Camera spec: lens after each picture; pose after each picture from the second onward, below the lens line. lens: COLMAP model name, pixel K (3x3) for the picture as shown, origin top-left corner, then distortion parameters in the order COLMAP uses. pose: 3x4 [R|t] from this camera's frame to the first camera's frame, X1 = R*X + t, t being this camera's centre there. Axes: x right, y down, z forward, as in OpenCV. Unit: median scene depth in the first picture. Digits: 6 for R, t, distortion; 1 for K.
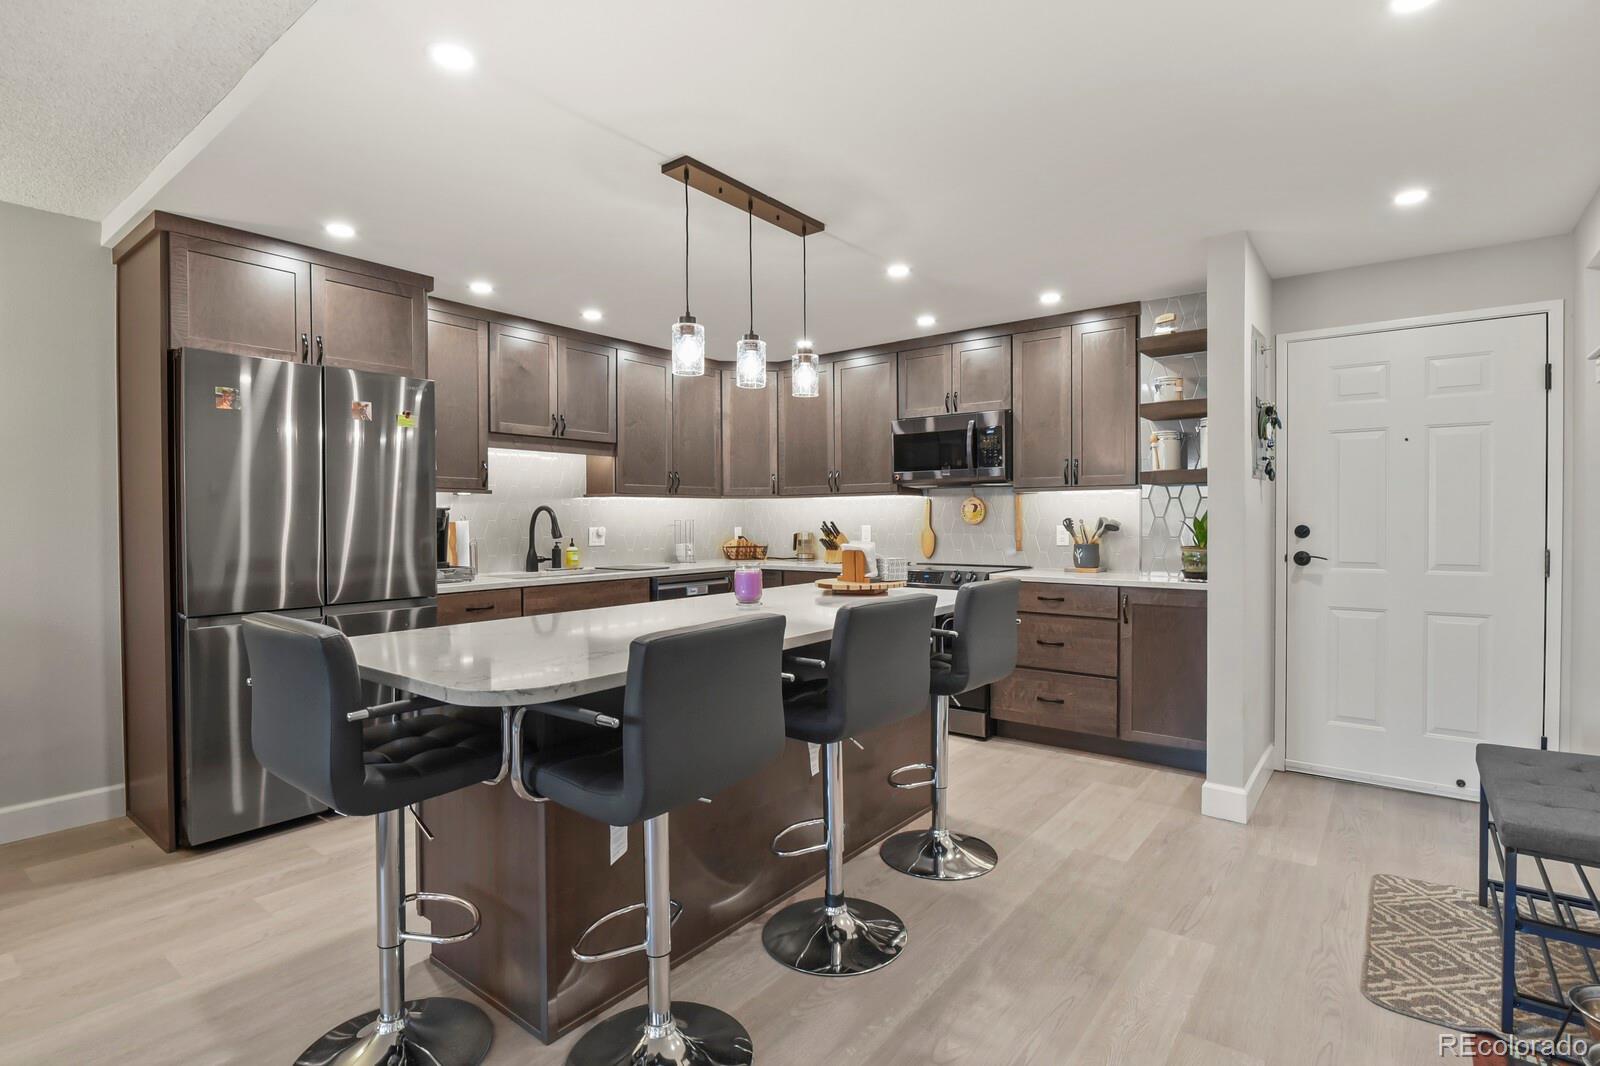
lens RADIAL K [[774.8, 0, 810.3], [0, 774.8, 527.1], [0, 0, 1]] dist [-0.006585, -0.006186]
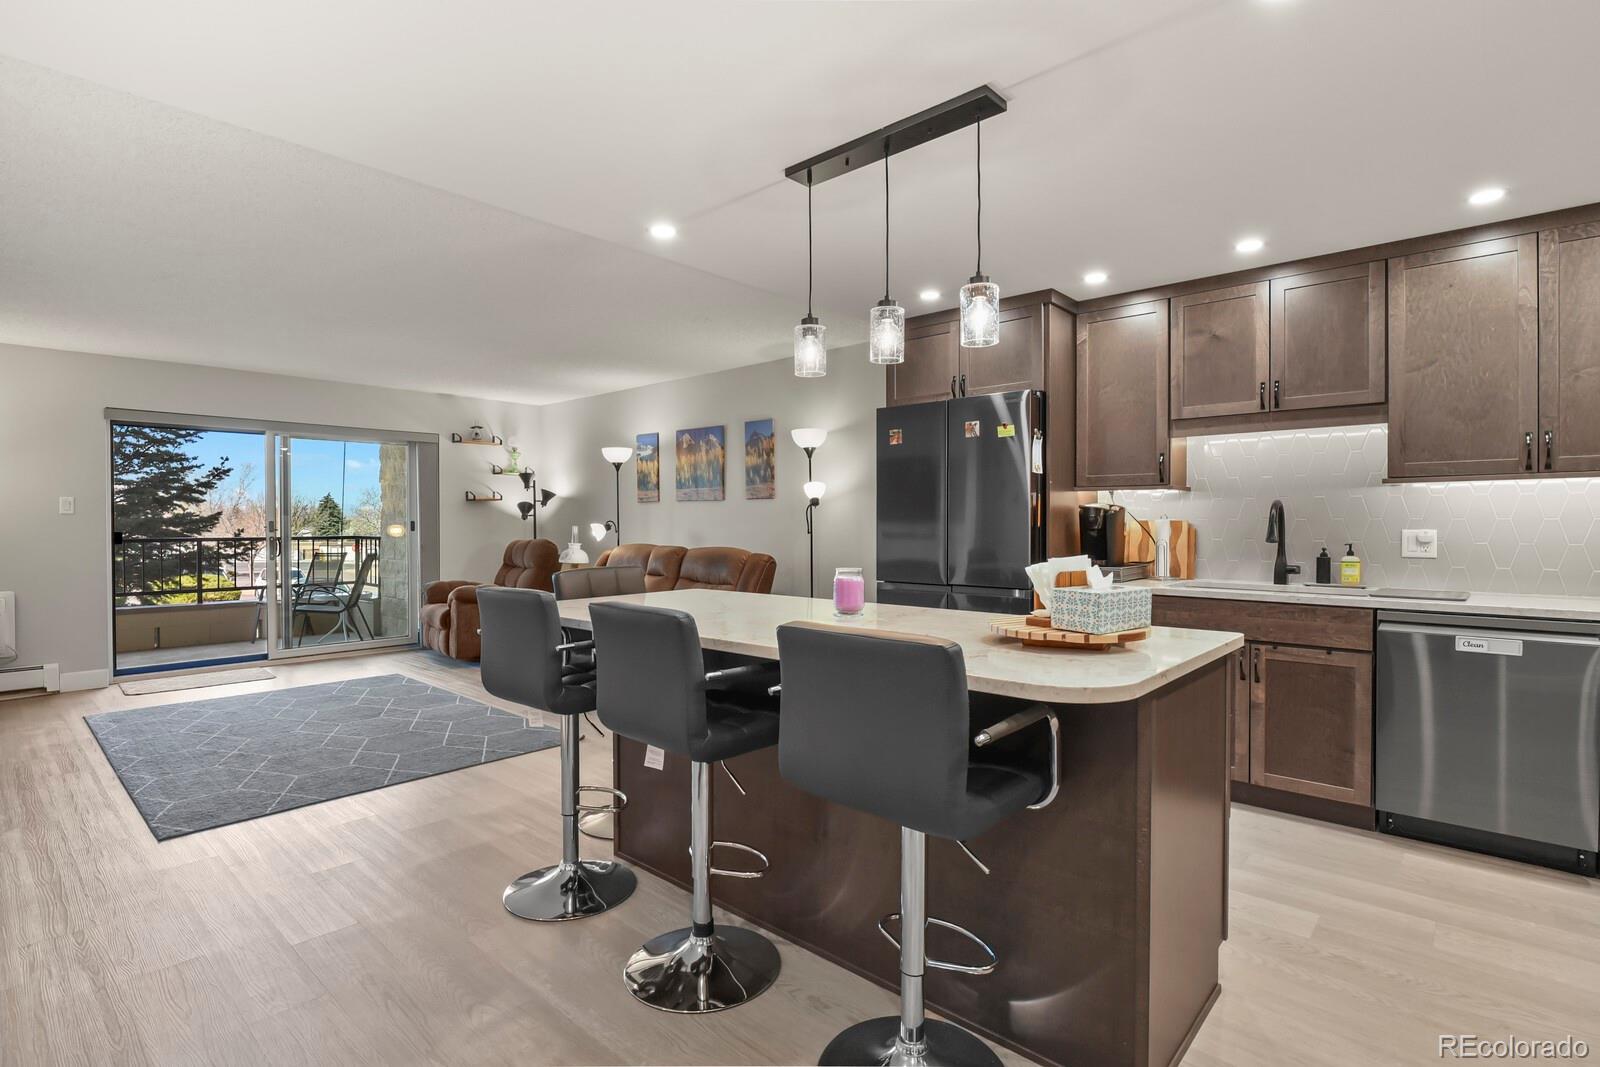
lens RADIAL K [[774.8, 0, 809.2], [0, 774.8, 529.6], [0, 0, 1]] dist [-0.006585, -0.006186]
pose [[-0.076428, 0.016901, -0.996932, 0.507084], [-0.007163, 0.999821, 0.017499, -0.008966], [0.997049, 0.008478, -0.076294, 0.643223]]
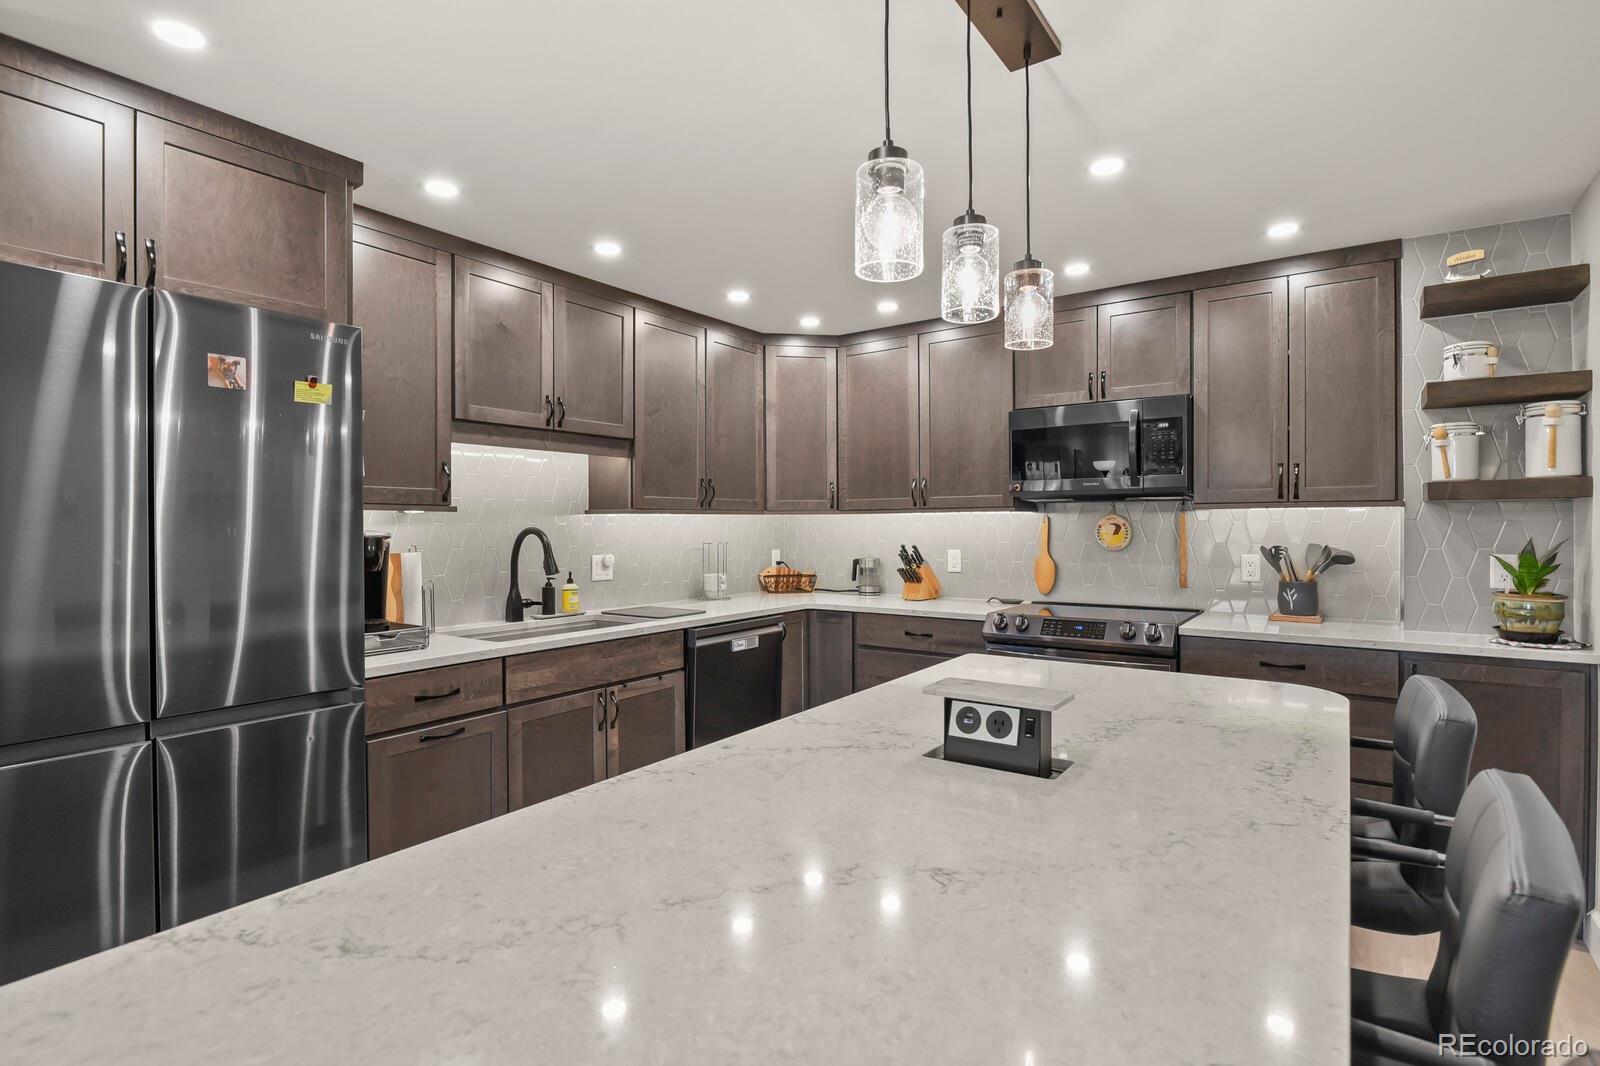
lens RADIAL K [[774.8, 0, 809.9], [0, 774.8, 528.0], [0, 0, 1]] dist [-0.006585, -0.006186]
pose [[0.999146, 0.000681, 0.041302, -0.133808], [-0.000376, 0.999973, -0.007399, -0.023951], [-0.041306, 0.007377, 0.999119, 0.319243]]
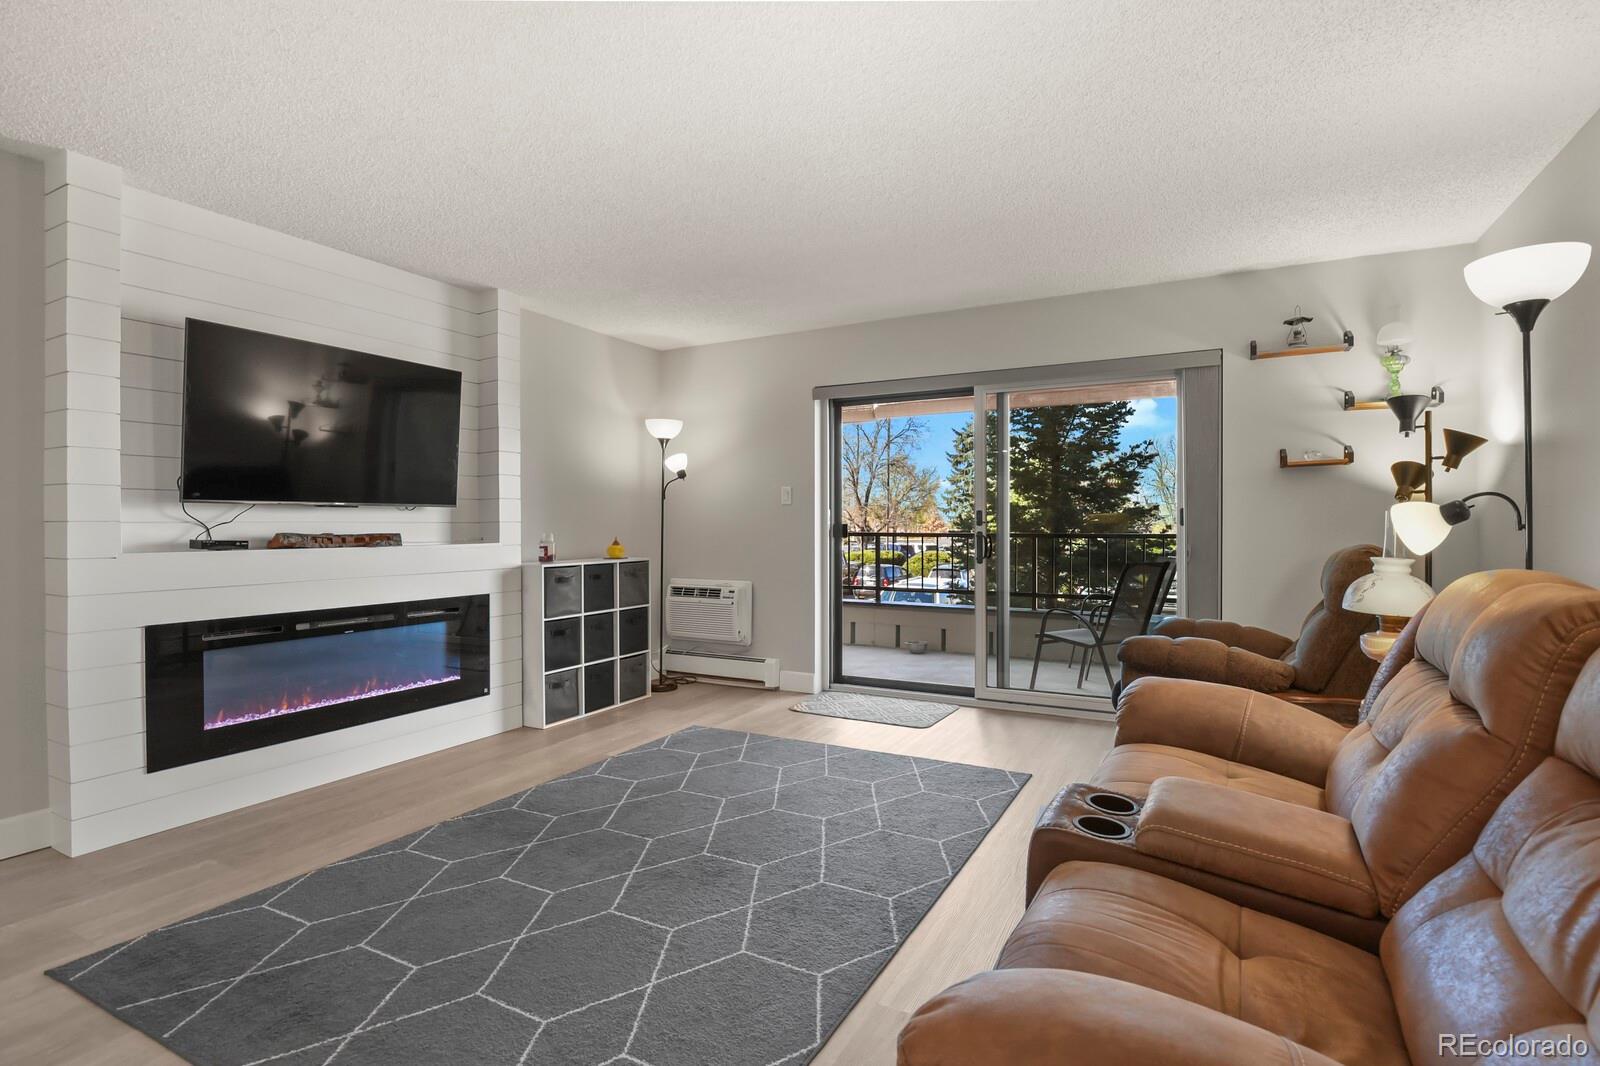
lens RADIAL K [[774.8, 0, 809.8], [0, 774.8, 529.5], [0, 0, 1]] dist [-0.006585, -0.006186]
pose [[-0.986218, 0.009589, -0.165175, -0.524376], [0.006916, 0.999836, 0.016748, 0.016636], [0.165309, 0.015375, -0.986122, 0.533301]]
